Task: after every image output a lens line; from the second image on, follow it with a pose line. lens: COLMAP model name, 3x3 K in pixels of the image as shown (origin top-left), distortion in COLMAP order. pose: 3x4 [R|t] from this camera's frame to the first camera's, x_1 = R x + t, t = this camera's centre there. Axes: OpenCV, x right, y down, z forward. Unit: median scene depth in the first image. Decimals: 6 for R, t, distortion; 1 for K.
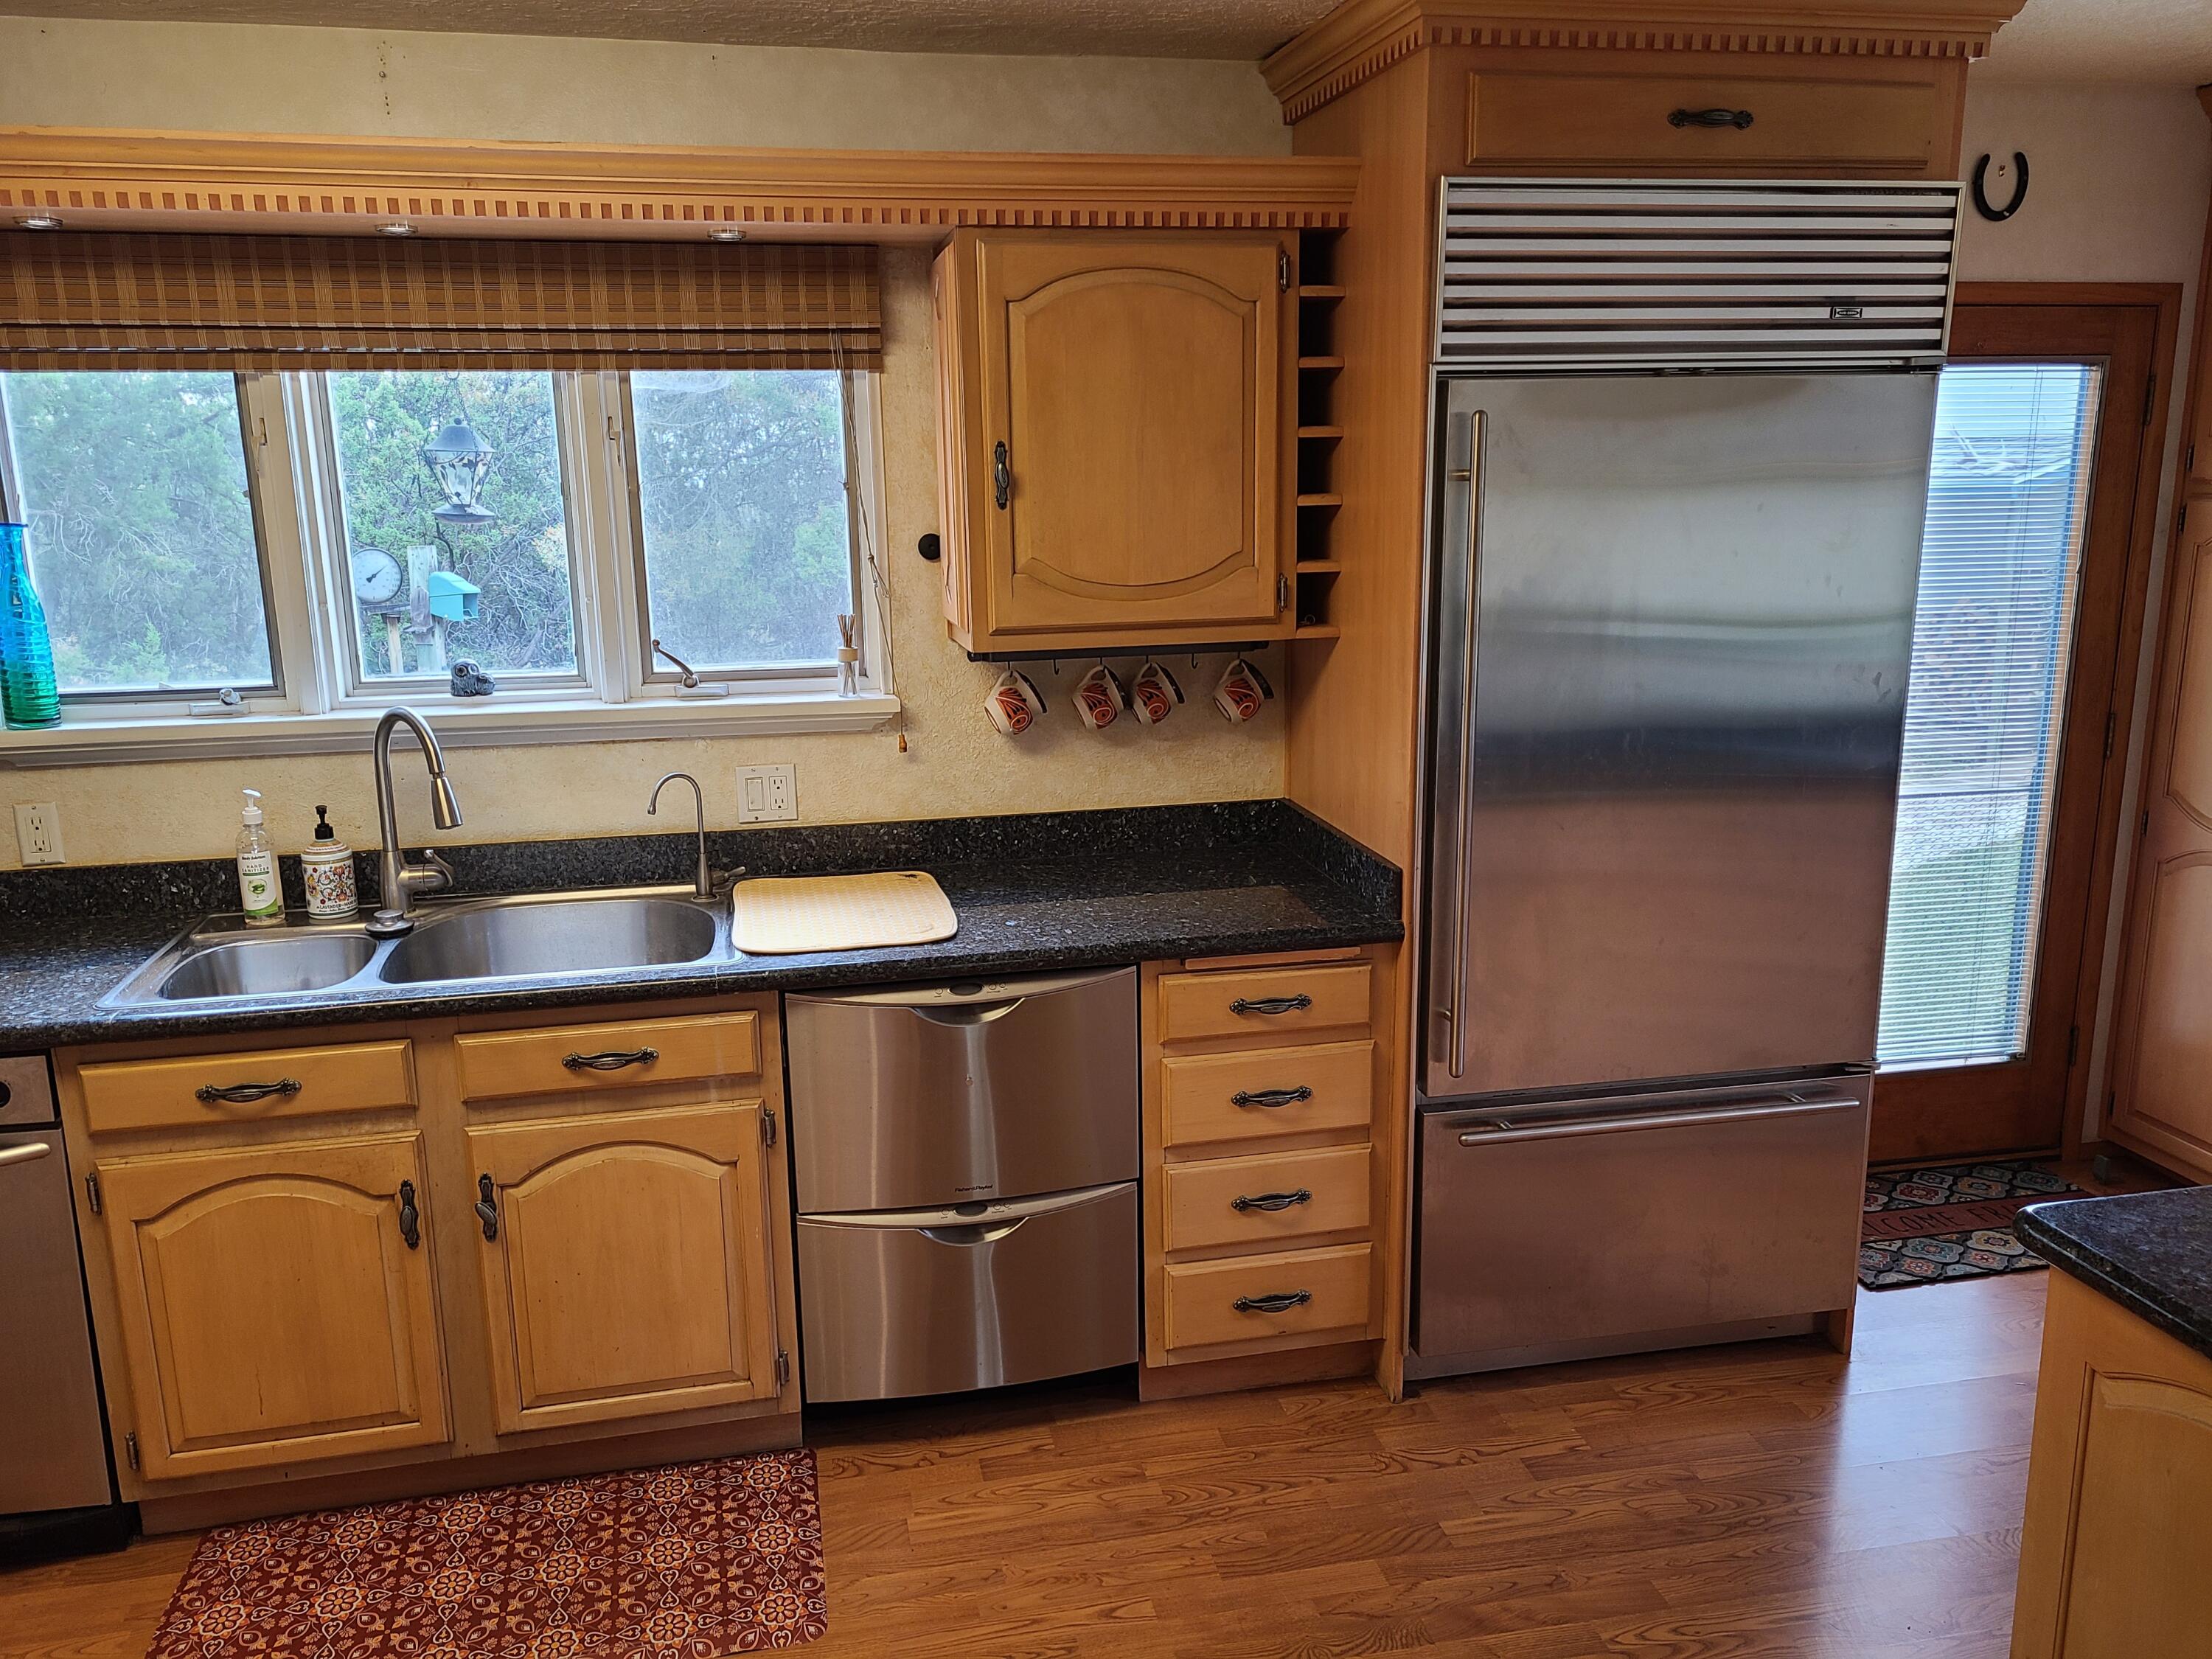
lens RADIAL K [[1662.6, 0, 1095.4], [0, 1662.6, 832.0], [0, 0, 1]] dist [0.062181, -0.047735]
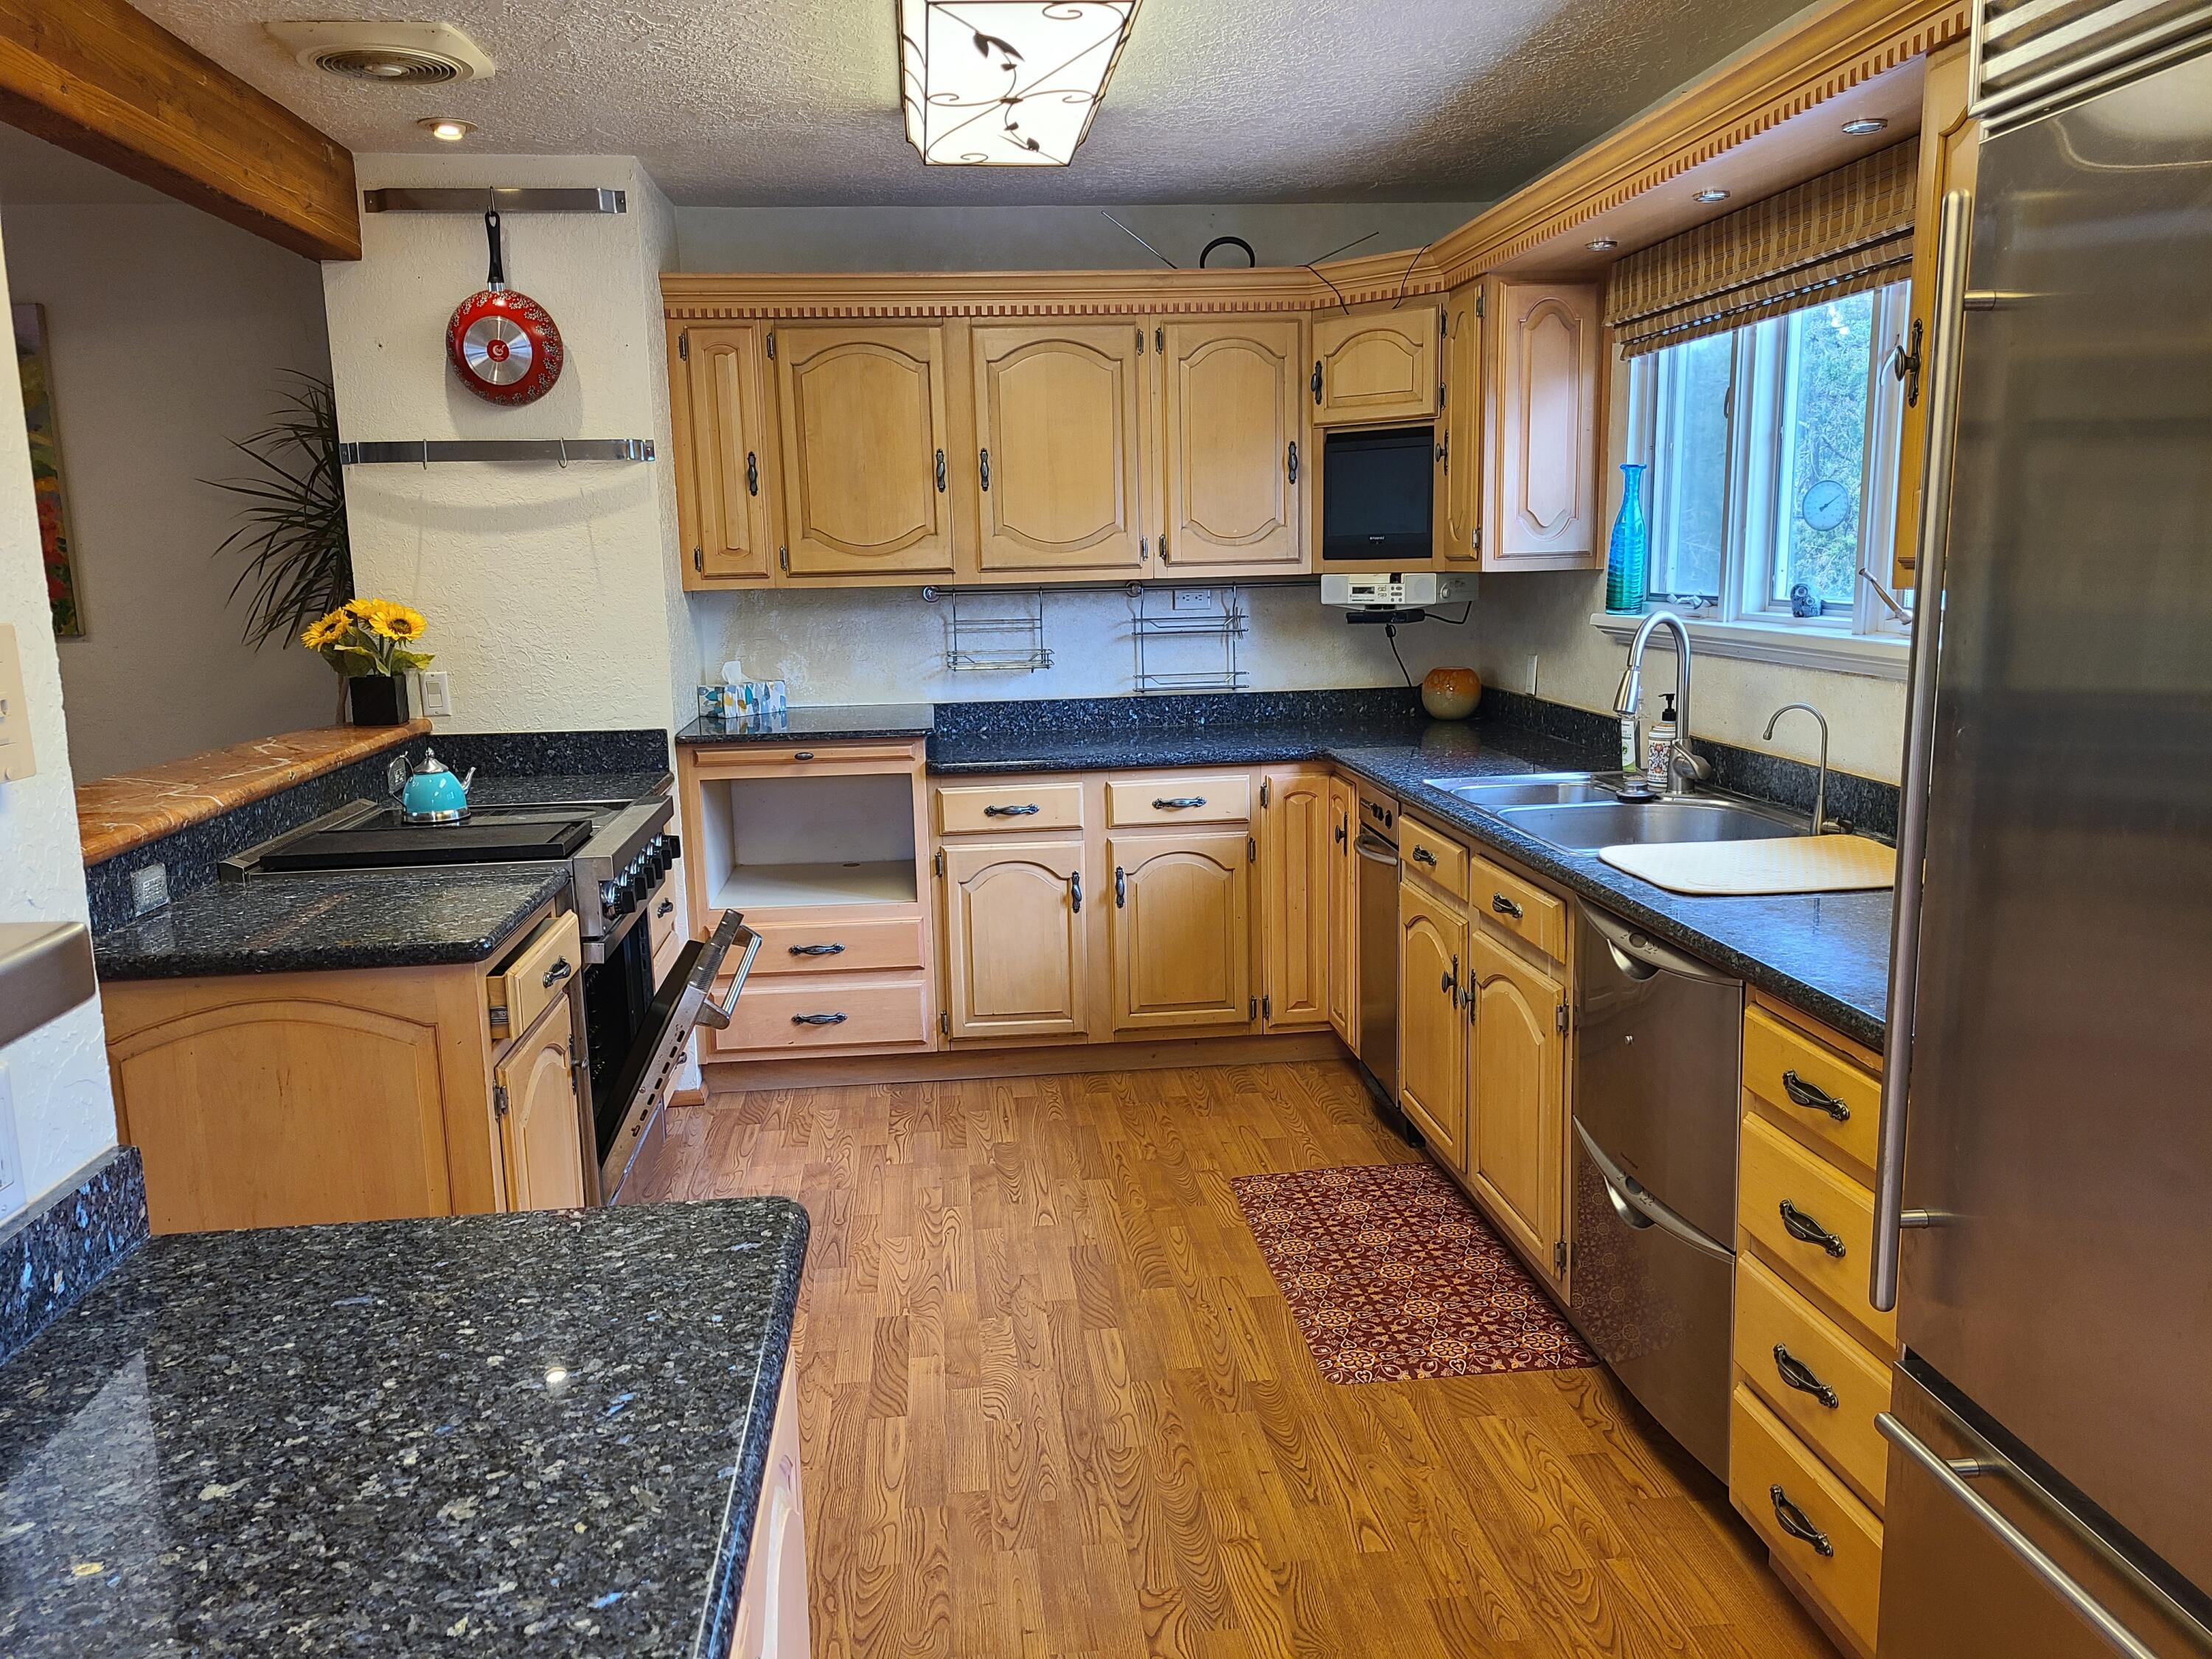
lens RADIAL K [[1662.6, 0, 1108.4], [0, 1662.6, 838.0], [0, 0, 1]] dist [0.062181, -0.047735]
pose [[-0.096410, 0.190523, -0.976937, 0.791757], [-0.190245, 0.959887, 0.205972, -0.088698], [0.976991, 0.205715, -0.056297, 0.708845]]
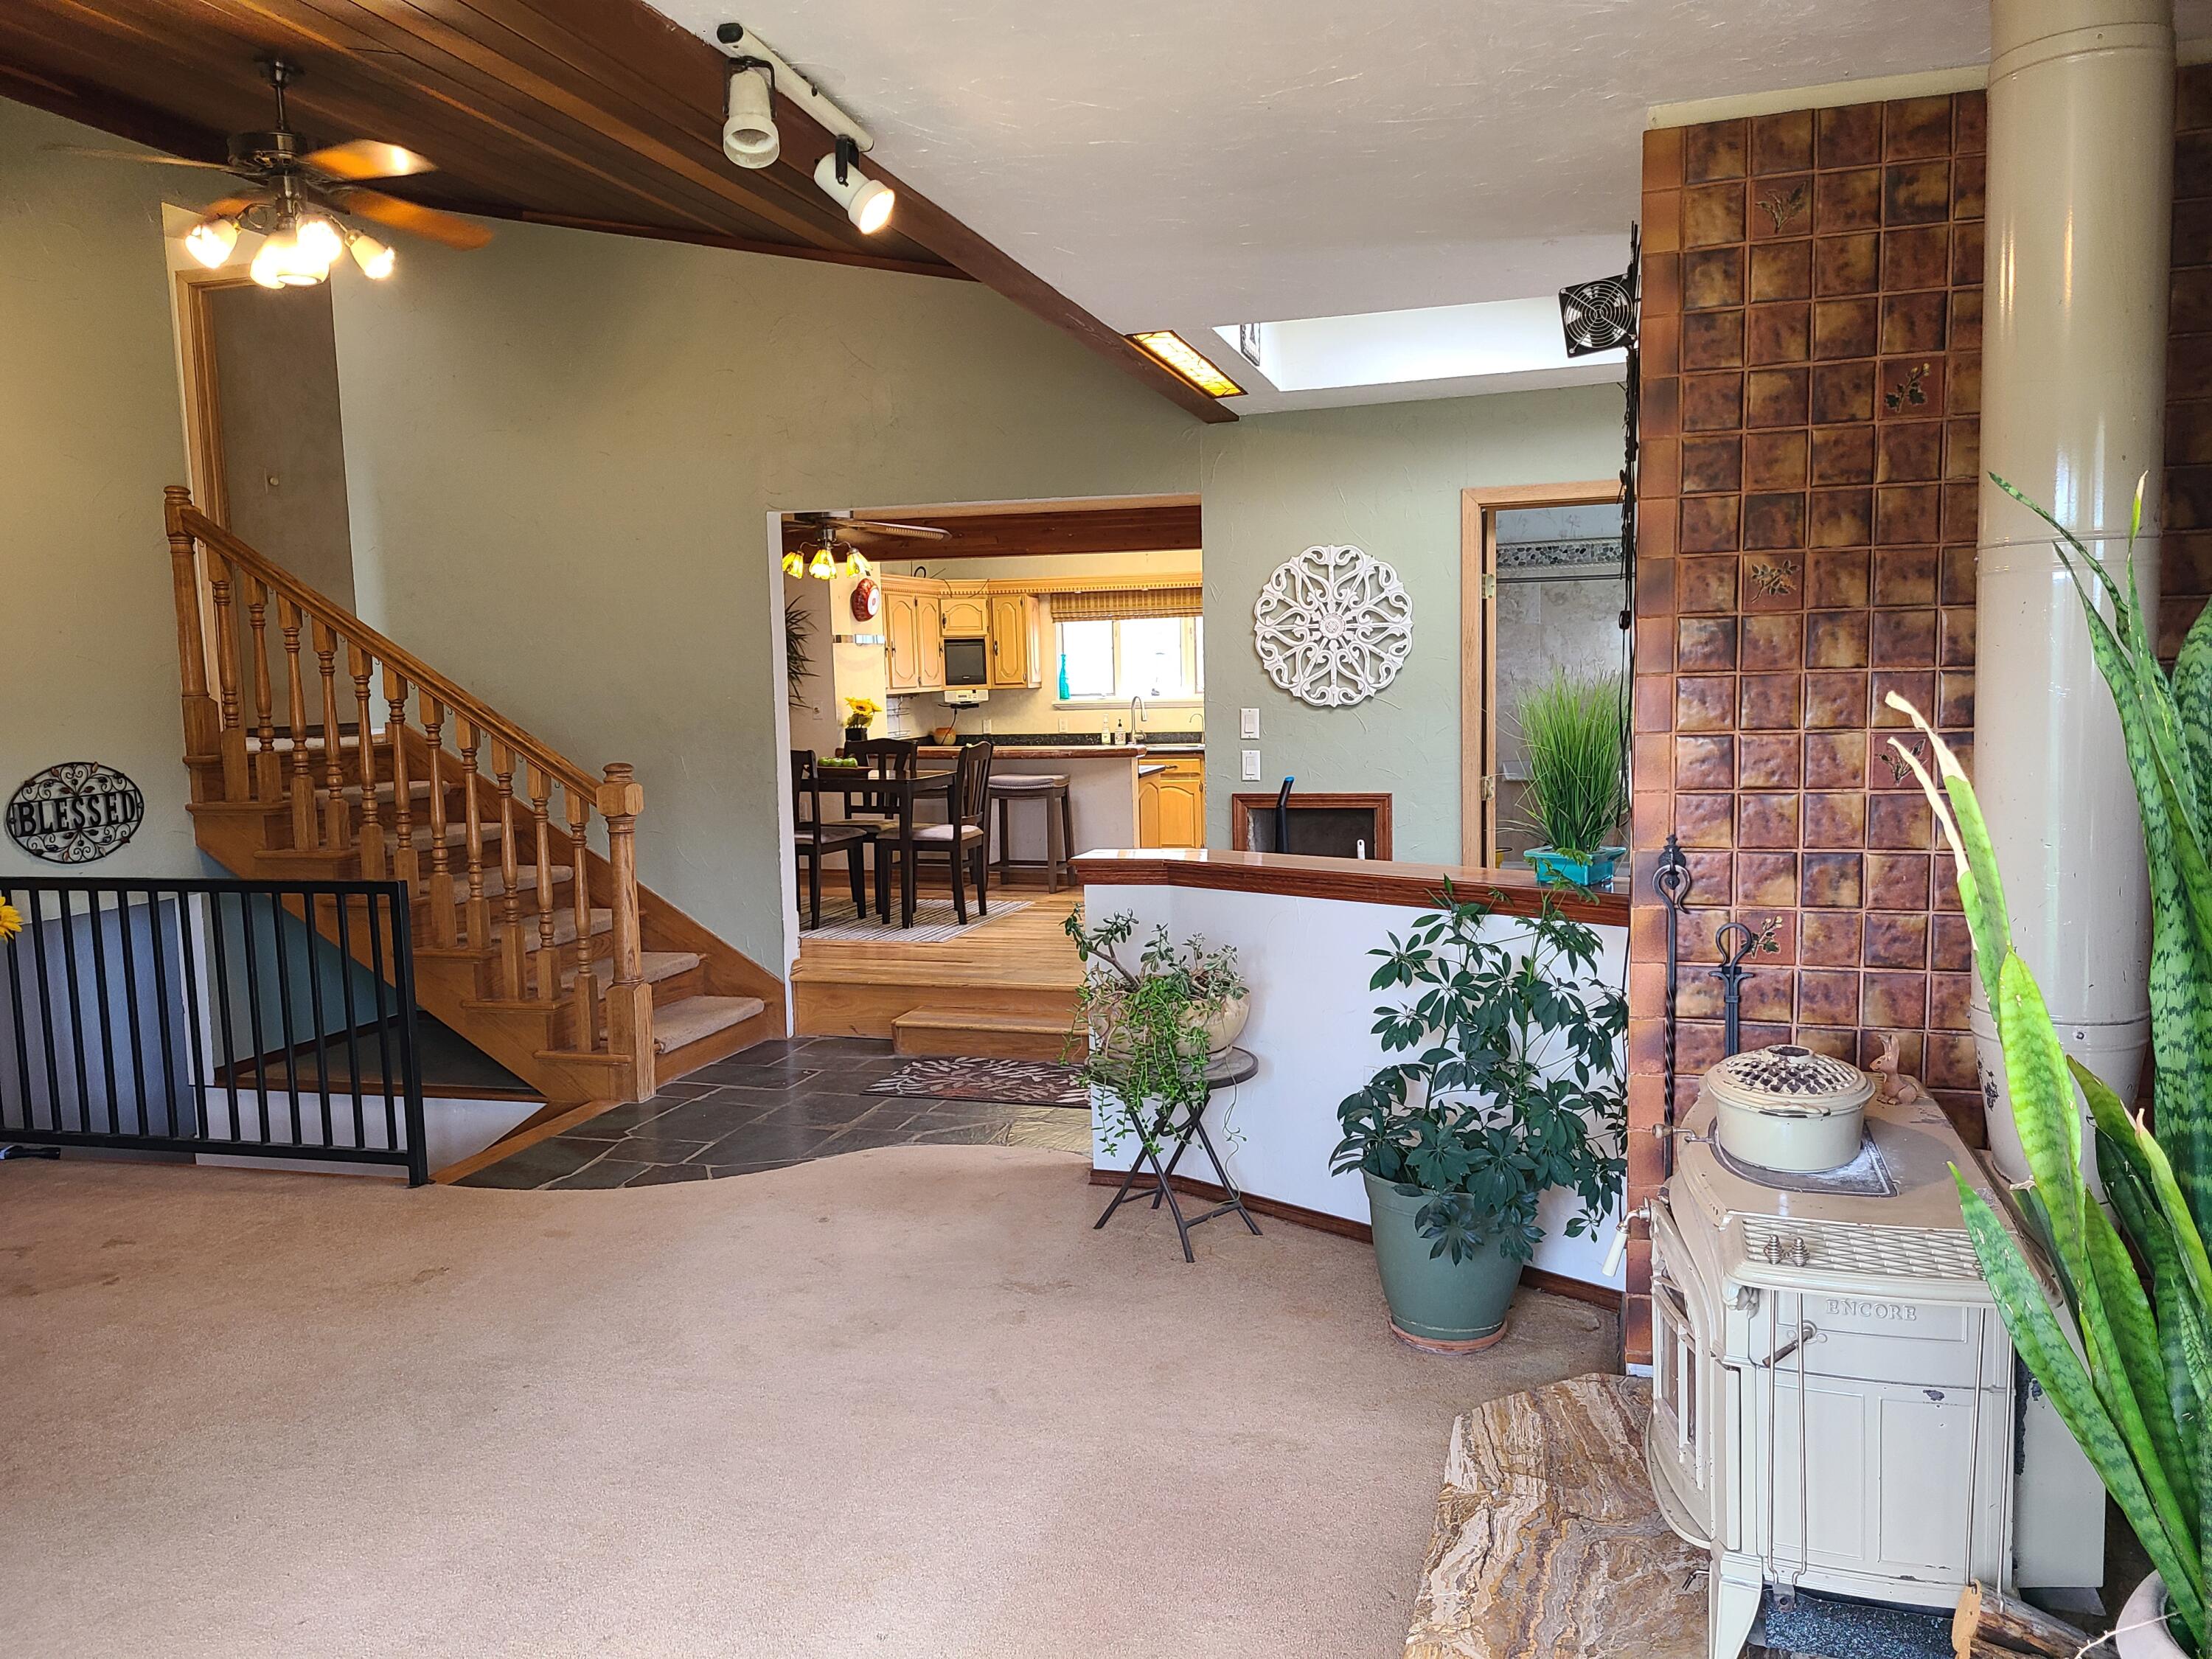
lens RADIAL K [[1662.6, 0, 1098.2], [0, 1662.6, 841.7], [0, 0, 1]] dist [0.062181, -0.047735]
pose [[0.882042, 0.041403, -0.469347, 1.525324], [-0.089431, 0.992735, -0.080494, 0.655137], [0.462605, 0.112973, 0.879337, -2.776445]]
